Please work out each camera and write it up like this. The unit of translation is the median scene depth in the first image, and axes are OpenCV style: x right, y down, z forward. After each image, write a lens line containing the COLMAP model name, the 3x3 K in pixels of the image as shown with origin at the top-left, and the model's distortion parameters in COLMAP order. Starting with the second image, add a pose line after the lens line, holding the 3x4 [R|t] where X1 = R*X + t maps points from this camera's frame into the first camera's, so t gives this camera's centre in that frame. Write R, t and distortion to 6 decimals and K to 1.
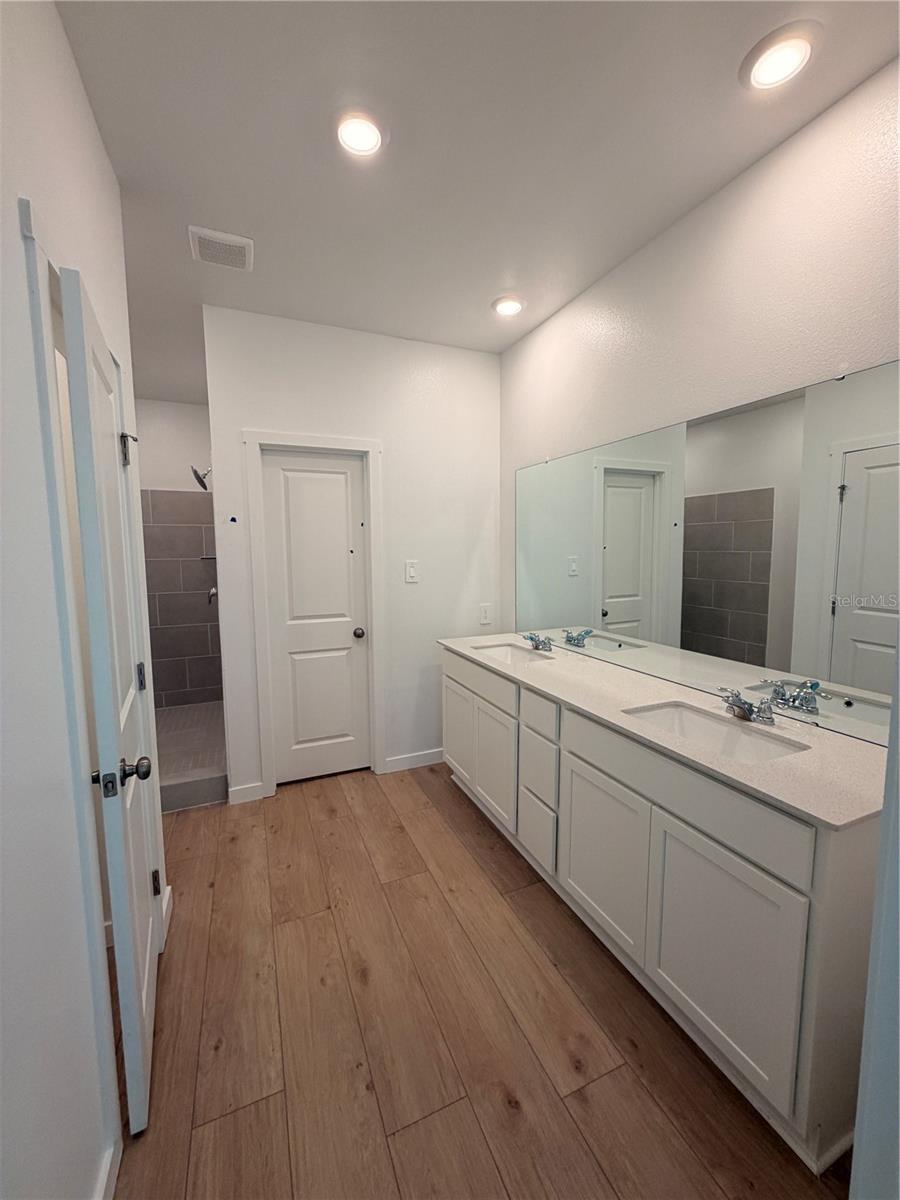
lens RADIAL K [[478.3, 0, 450.2], [0, 478.3, 596.0], [0, 0, 1]] dist [-0.001428, -0.000010]
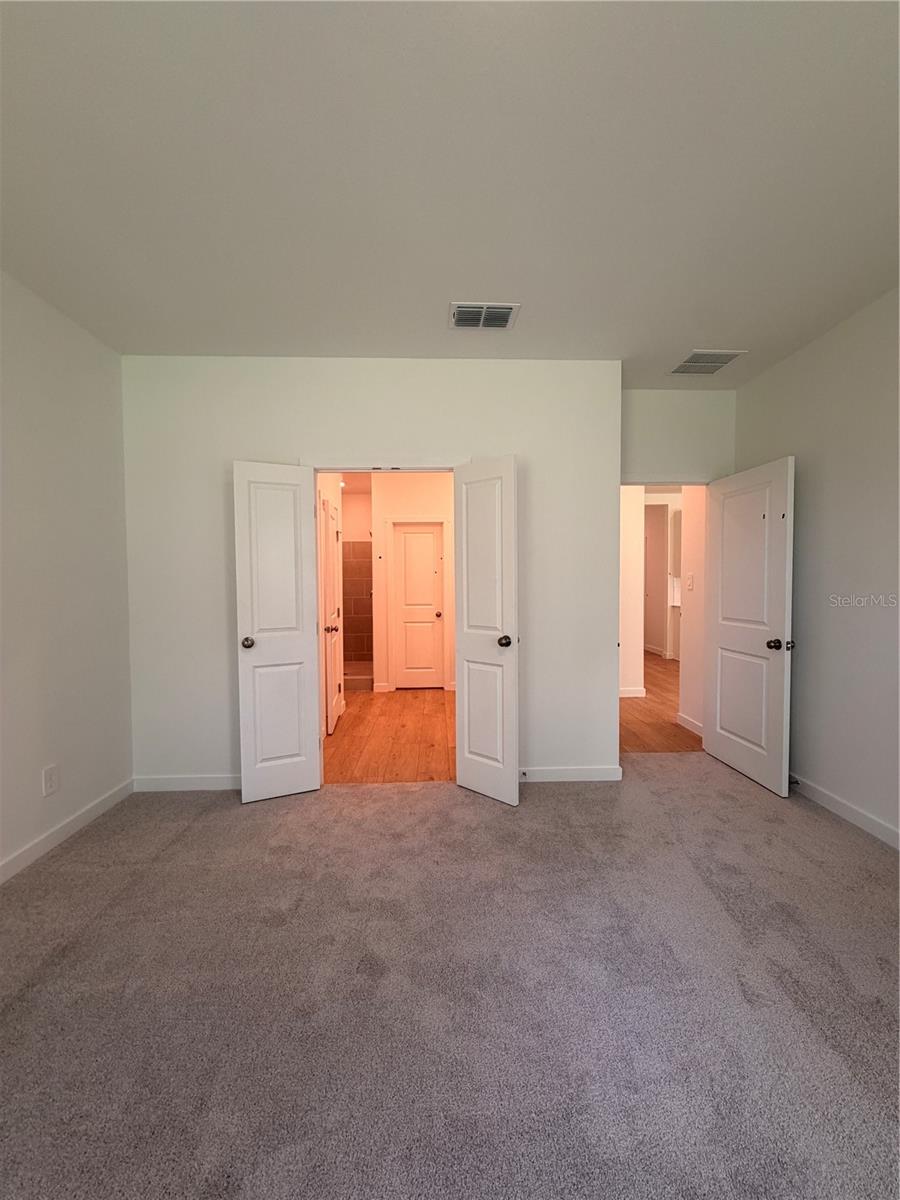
lens RADIAL K [[478.3, 0, 450.2], [0, 478.3, 596.0], [0, 0, 1]] dist [-0.001428, -0.000010]
pose [[0.931298, 0.014415, -0.363972, 0.650899], [-0.036778, 0.997832, -0.054585, 0.126466], [0.362396, 0.064221, 0.929809, -0.914558]]
